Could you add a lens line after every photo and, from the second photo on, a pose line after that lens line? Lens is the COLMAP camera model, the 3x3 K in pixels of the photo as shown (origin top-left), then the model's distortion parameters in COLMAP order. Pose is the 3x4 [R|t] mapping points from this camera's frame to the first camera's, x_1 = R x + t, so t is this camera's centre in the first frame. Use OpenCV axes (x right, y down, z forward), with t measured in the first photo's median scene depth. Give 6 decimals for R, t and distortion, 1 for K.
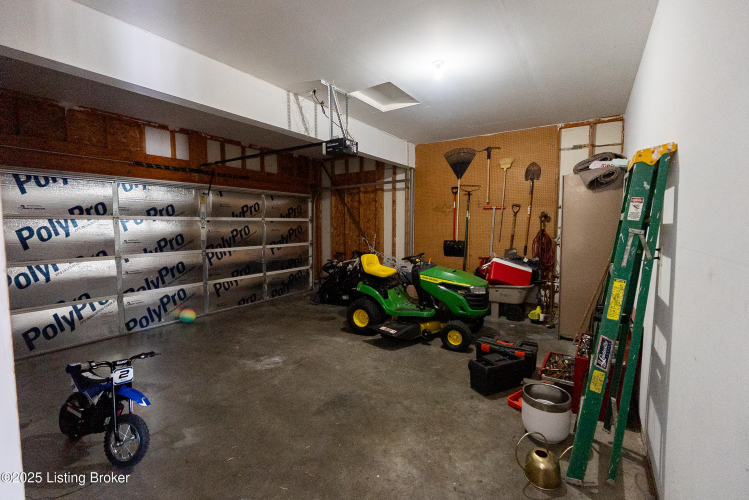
lens RADIAL K [[319.3, 0, 374.1], [0, 319.3, 247.6], [0, 0, 1]] dist [-0.003249, -0.000464]
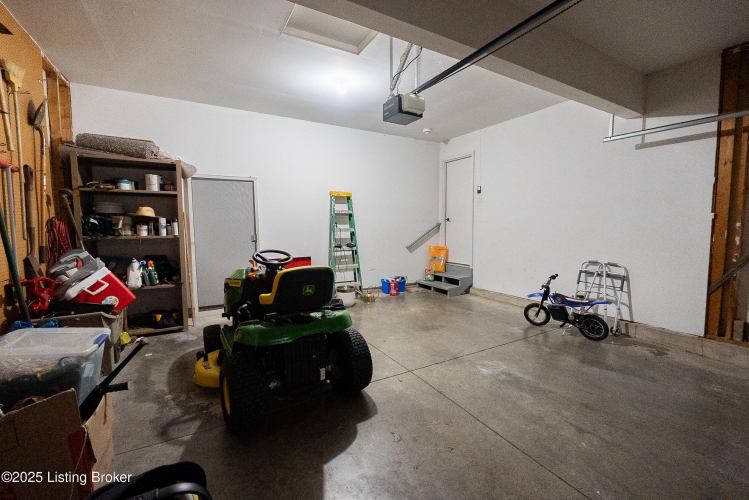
lens RADIAL K [[319.3, 0, 374.1], [0, 319.3, 247.6], [0, 0, 1]] dist [-0.003249, -0.000464]
pose [[-0.893341, -0.026760, 0.448581, -0.445731], [0.036952, 0.990470, 0.132676, -0.083344], [-0.447857, 0.135101, -0.883839, 1.954547]]
